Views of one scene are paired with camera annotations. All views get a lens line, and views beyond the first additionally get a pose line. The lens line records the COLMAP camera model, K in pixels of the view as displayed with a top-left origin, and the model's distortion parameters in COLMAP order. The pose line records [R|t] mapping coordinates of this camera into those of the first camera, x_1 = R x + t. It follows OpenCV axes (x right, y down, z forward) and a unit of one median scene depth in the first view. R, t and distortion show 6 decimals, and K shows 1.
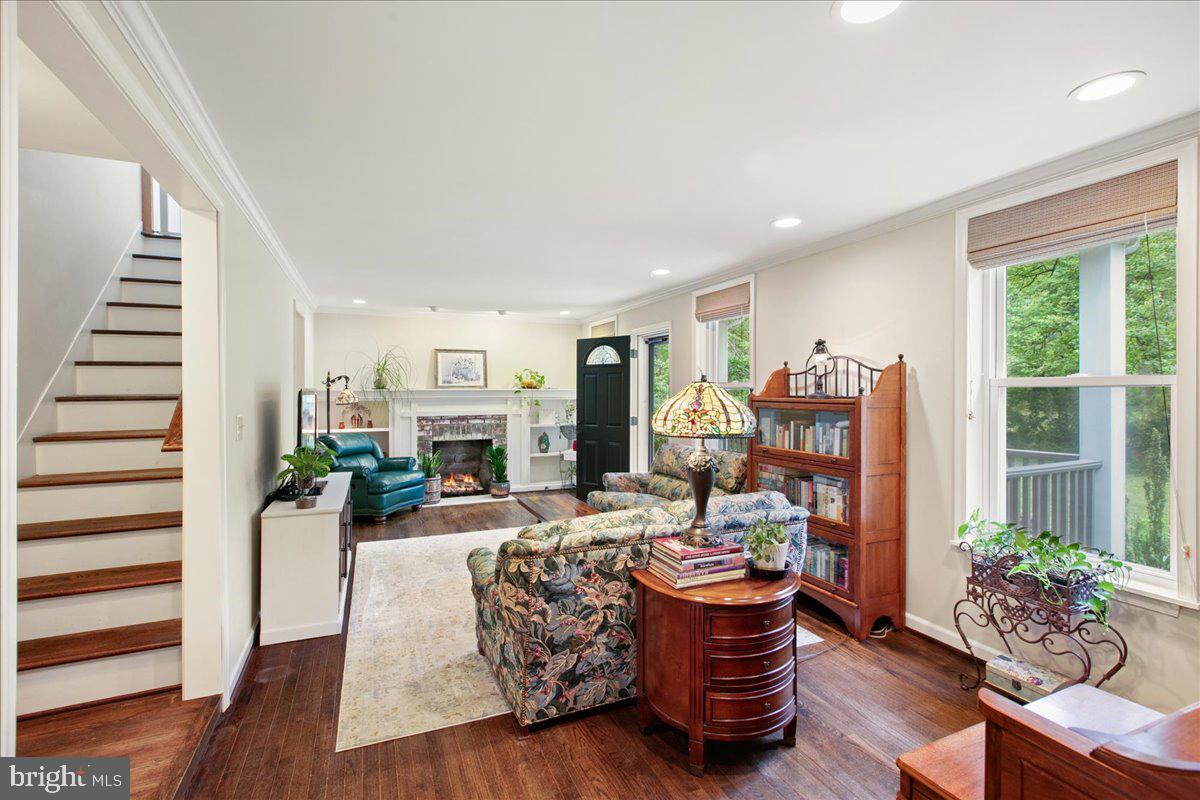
lens RADIAL K [[547.2, 0, 598.4], [0, 547.2, 392.9], [0, 0, 1]] dist [0.002067, -0.000191]
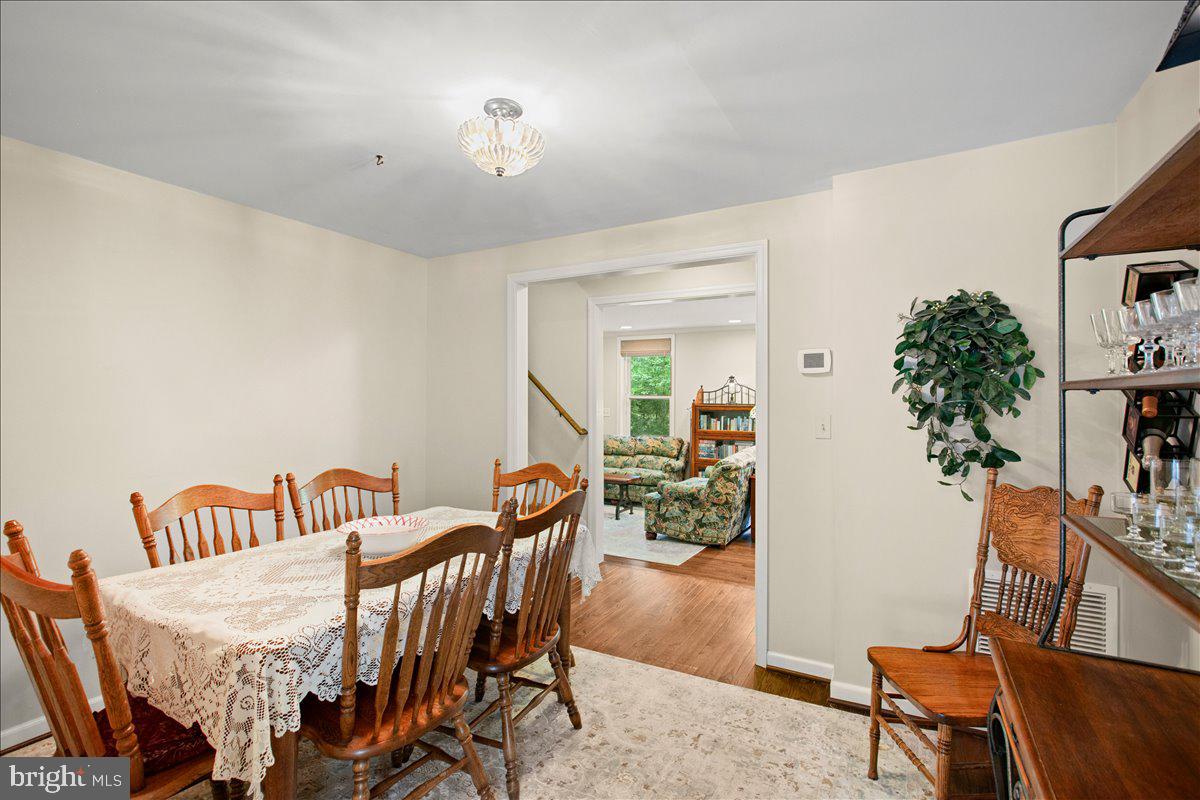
lens RADIAL K [[547.2, 0, 598.4], [0, 547.2, 392.9], [0, 0, 1]] dist [0.002067, -0.000191]
pose [[0.807340, 0.006618, 0.590049, -1.204816], [0.001099, 0.999919, -0.012719, -0.007953], [-0.590085, 0.010918, 0.807267, -0.354457]]
